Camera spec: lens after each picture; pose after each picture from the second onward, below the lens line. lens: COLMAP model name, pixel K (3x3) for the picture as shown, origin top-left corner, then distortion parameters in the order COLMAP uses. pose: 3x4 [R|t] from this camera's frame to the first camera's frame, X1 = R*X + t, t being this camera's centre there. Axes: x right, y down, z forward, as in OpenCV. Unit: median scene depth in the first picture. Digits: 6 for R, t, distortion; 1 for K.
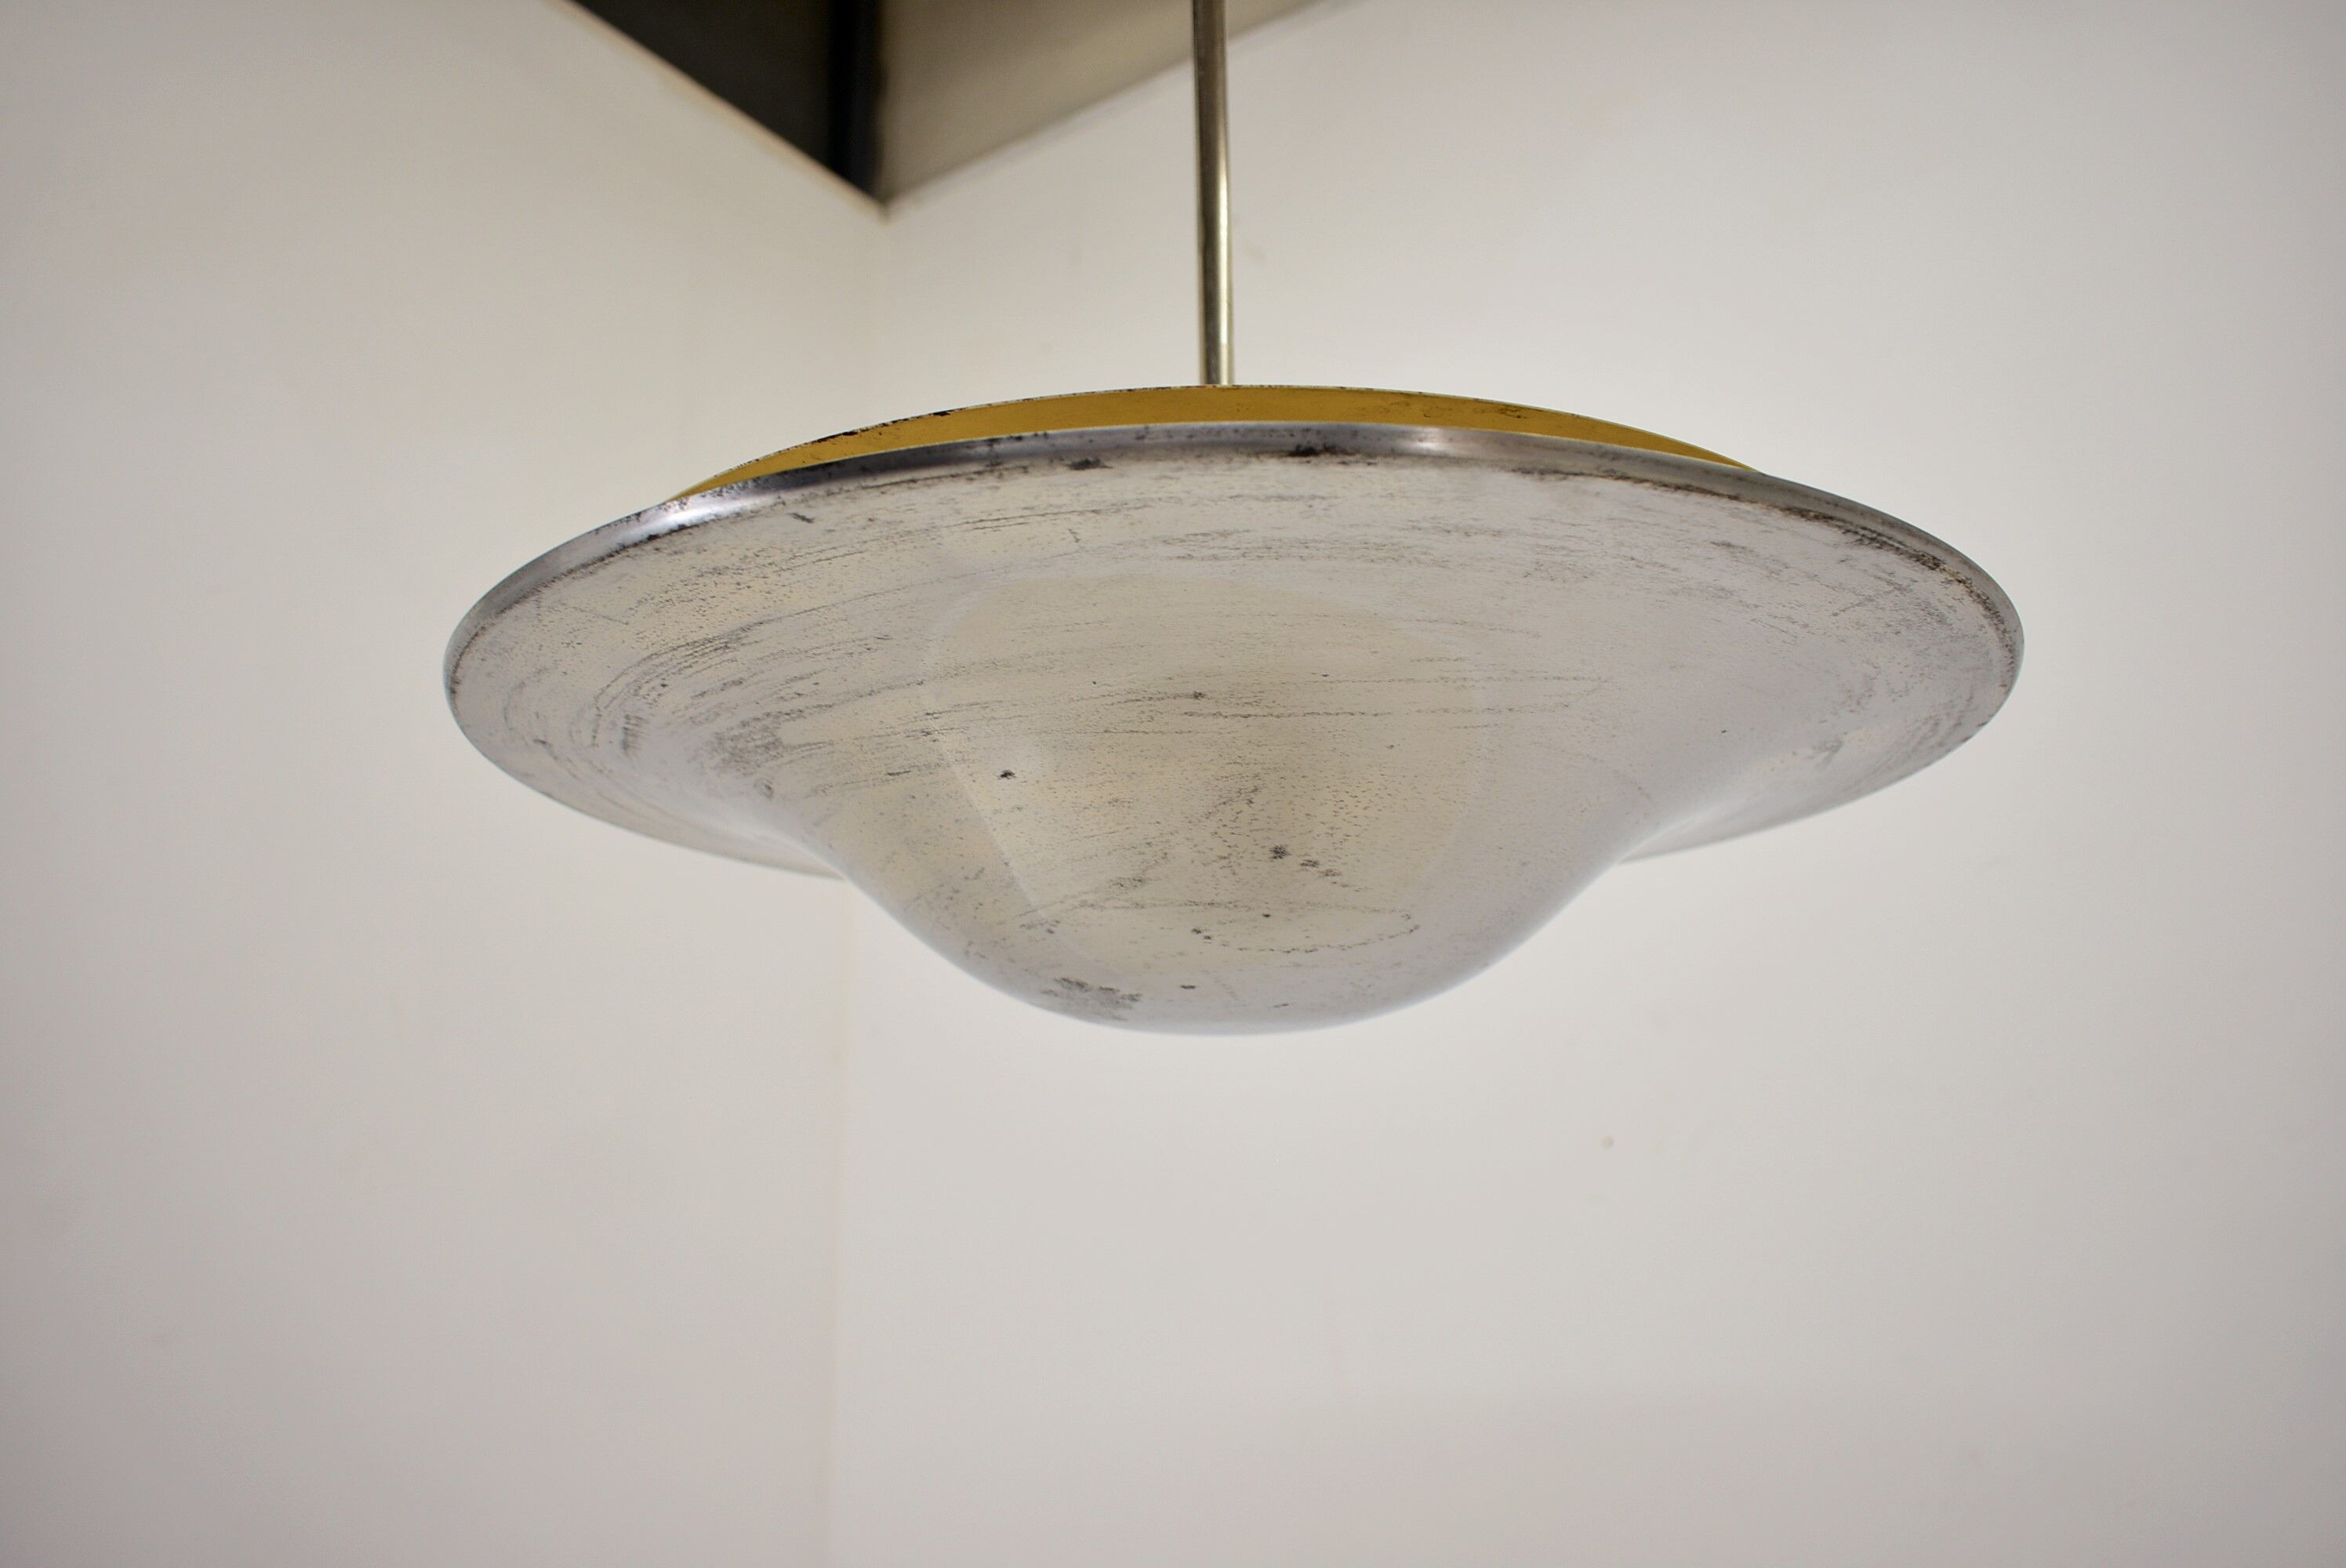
lens RADIAL K [[1772.5, 0, 1172.1], [0, 1772.5, 761.3], [0, 0, 1]] dist [-0.021557, 0.012691]
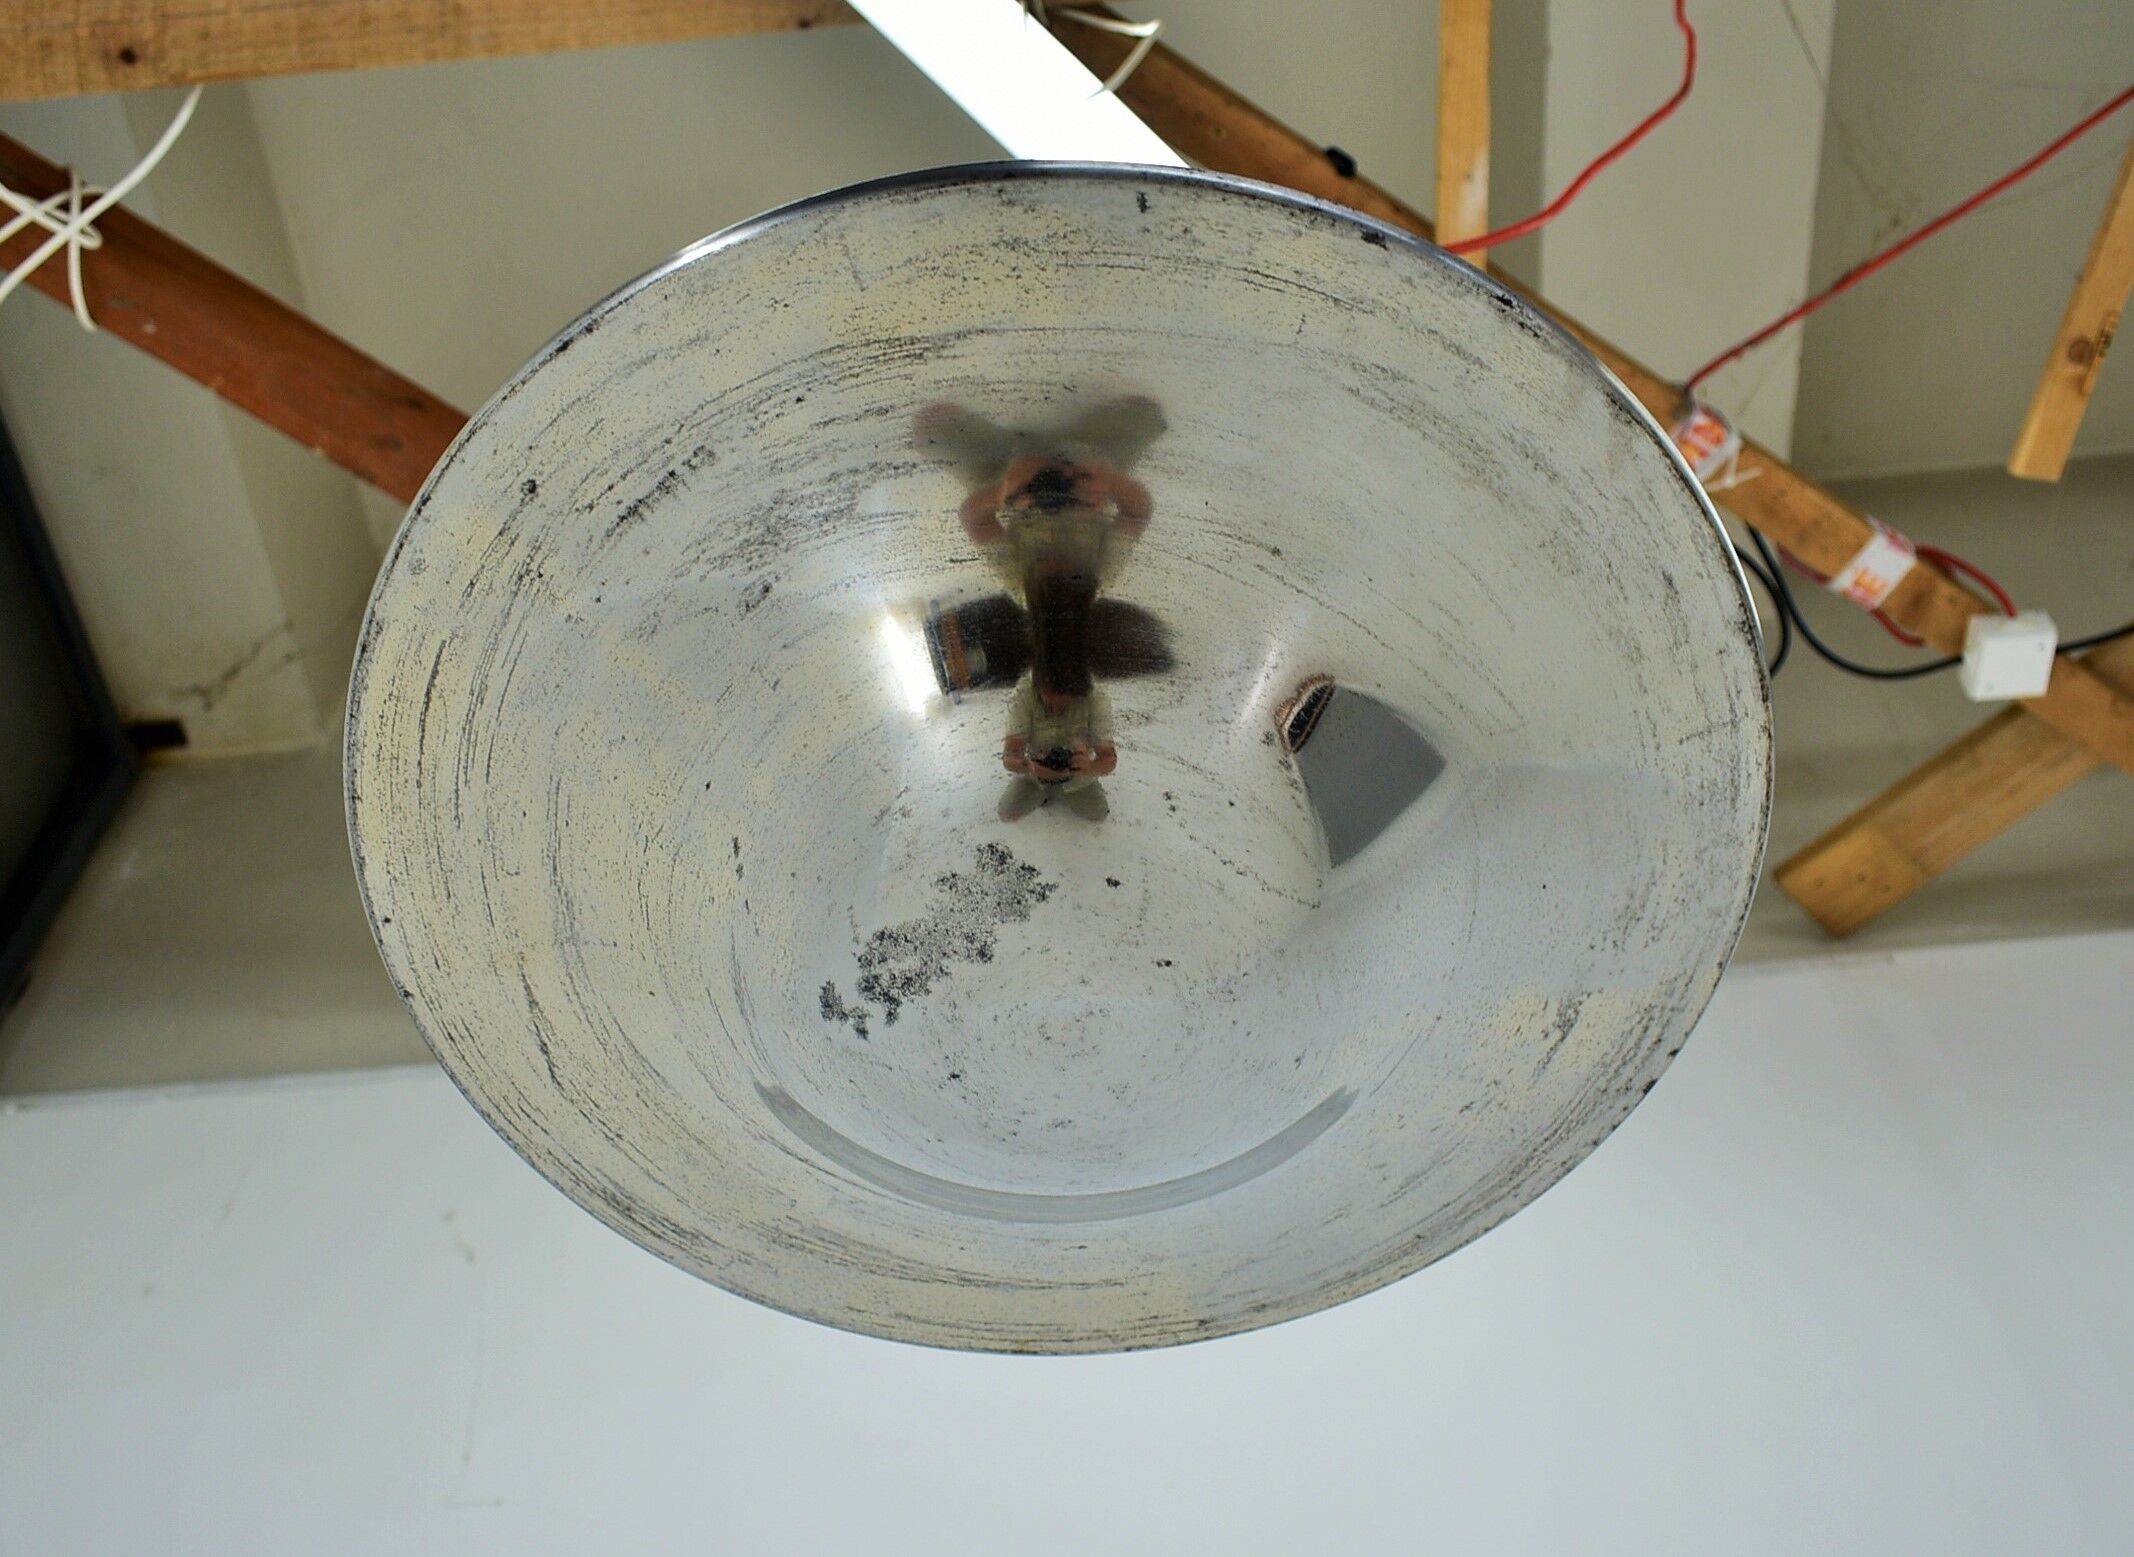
lens RADIAL K [[2250.7, 0, 1051.5], [0, 2250.7, 847.2], [0, 0, 1]] dist [-0.011374, 0.000000]
pose [[0.862009, 0.418945, 0.285352, -0.451002], [-0.137298, 0.734874, -0.664161, 1.102682], [-0.487945, 0.533334, 0.690988, 0.117150]]
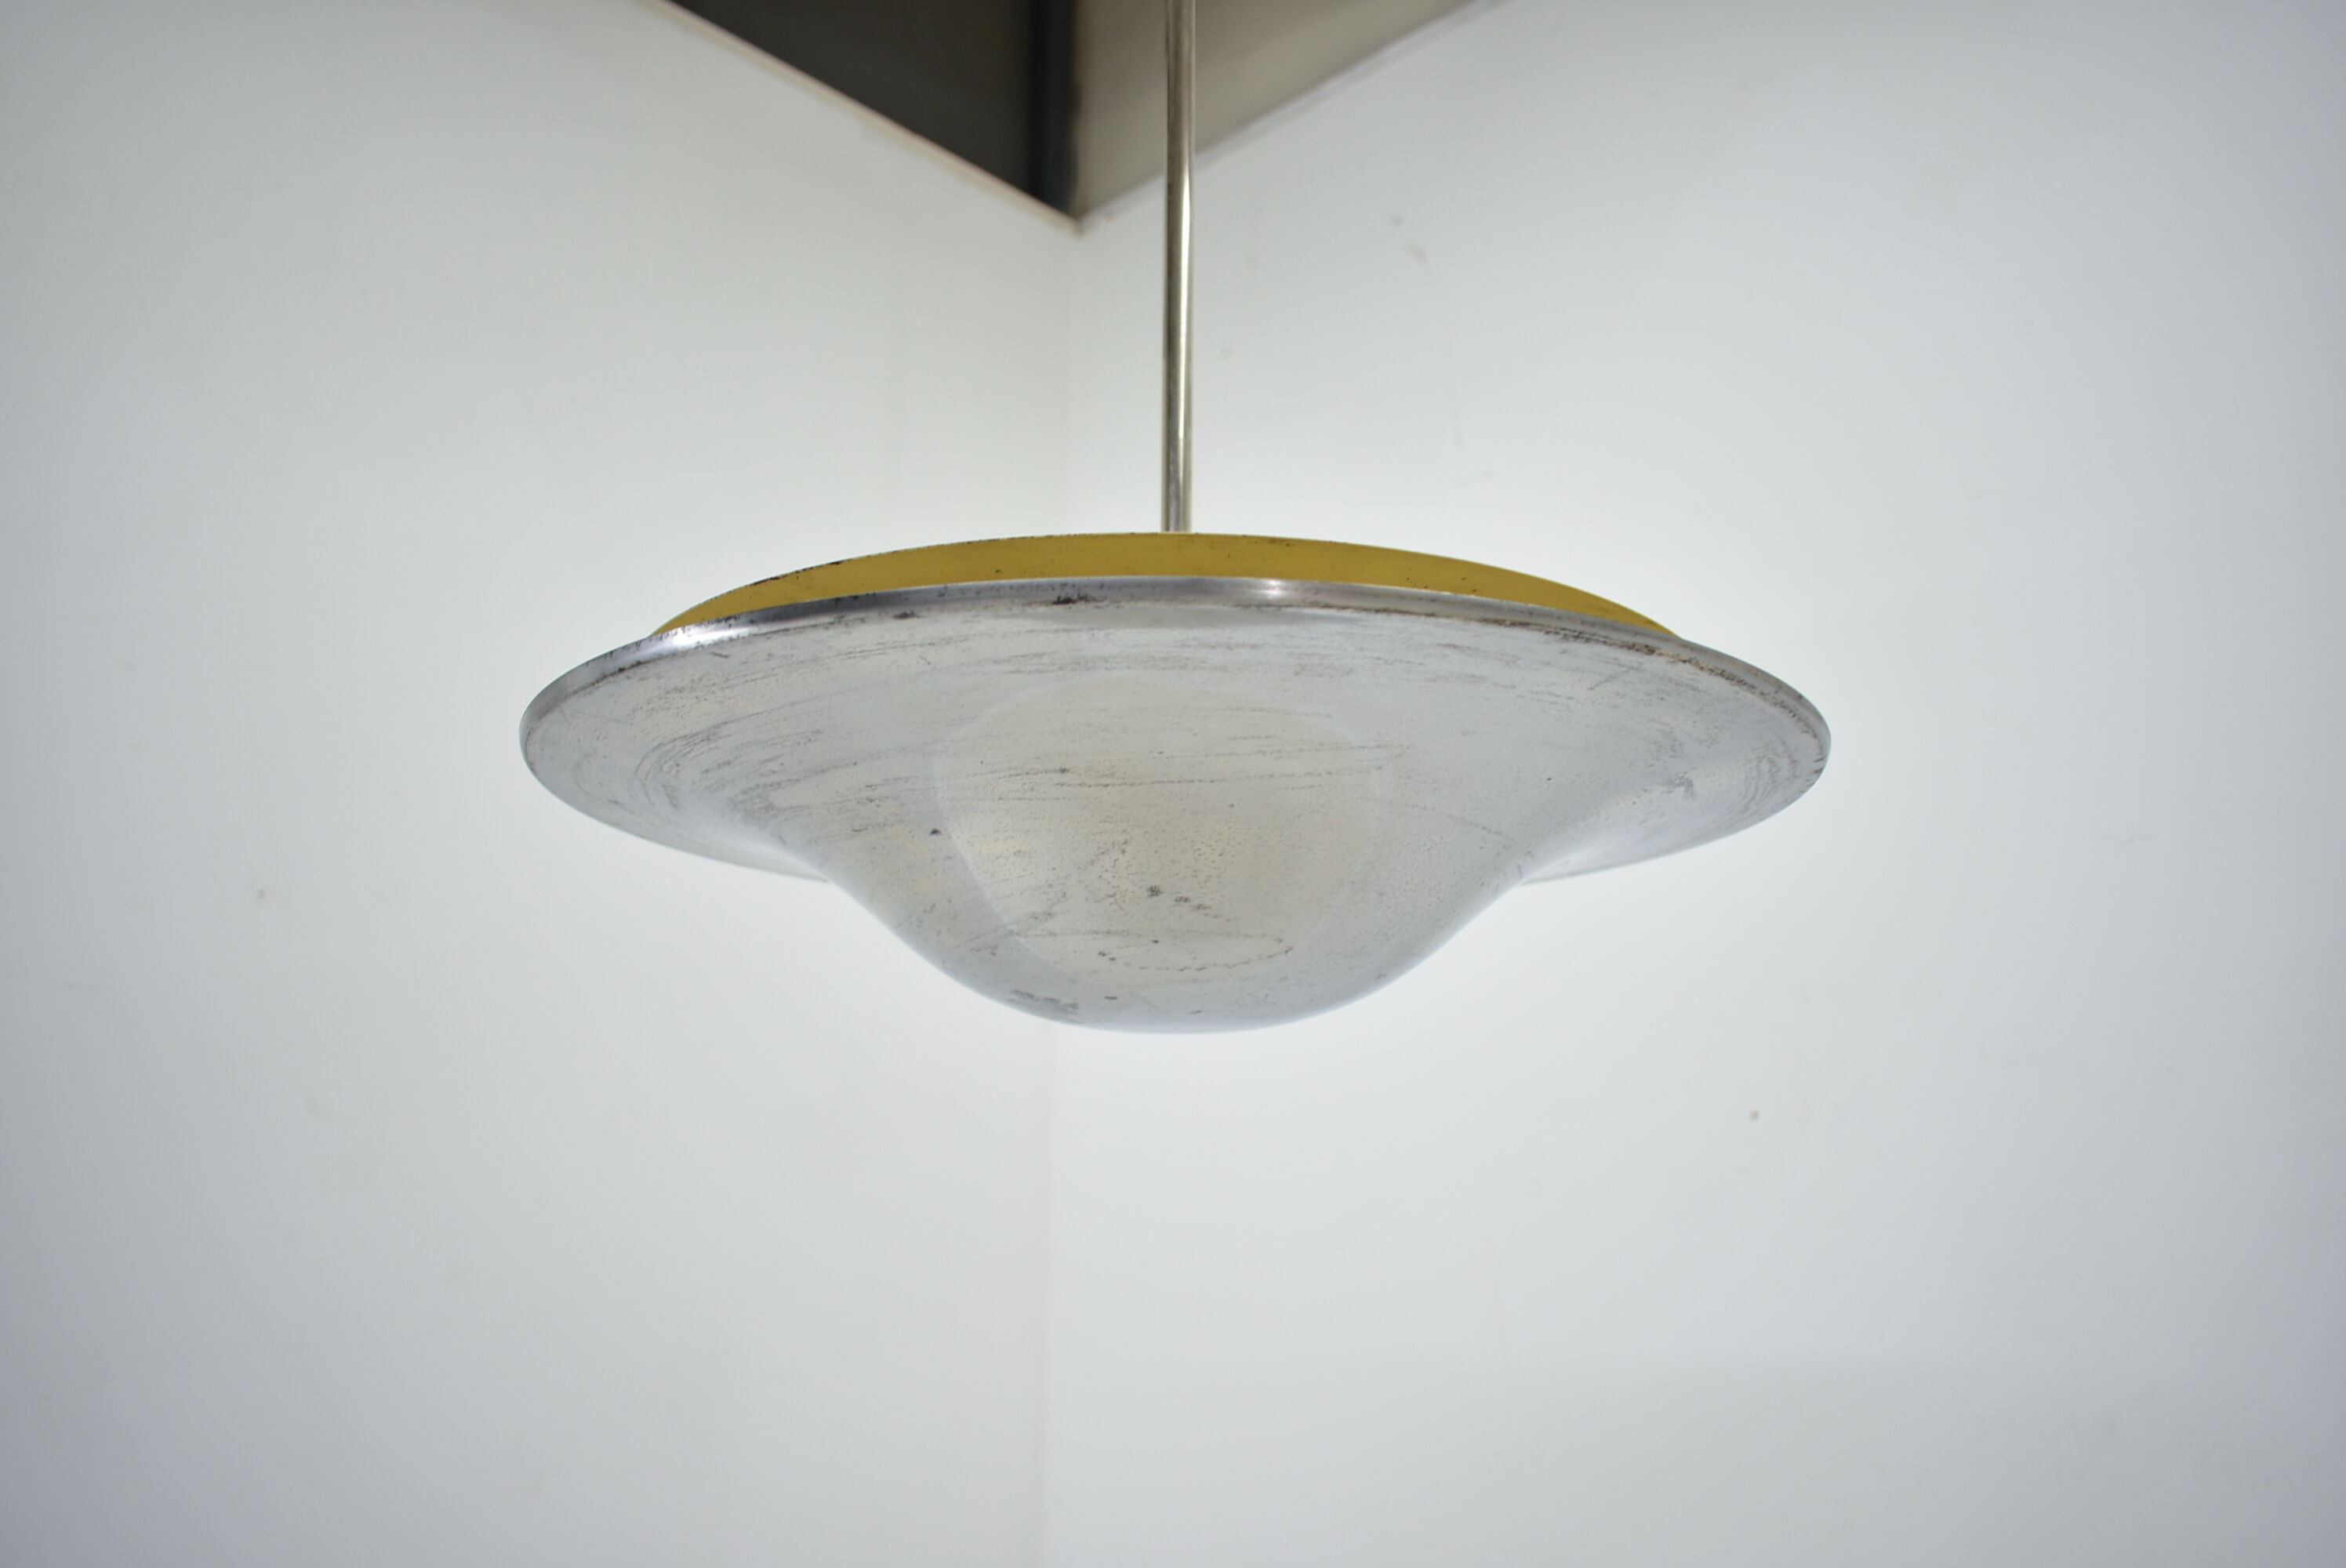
lens RADIAL K [[1772.5, 0, 1173.7], [0, 1772.5, 772.6], [0, 0, 1]] dist [-0.021557, 0.012691]
pose [[0.987609, -0.022606, -0.155298, 0.272259], [0.026593, 0.999367, 0.023642, -0.060418], [0.154666, -0.027479, 0.987585, -0.207688]]
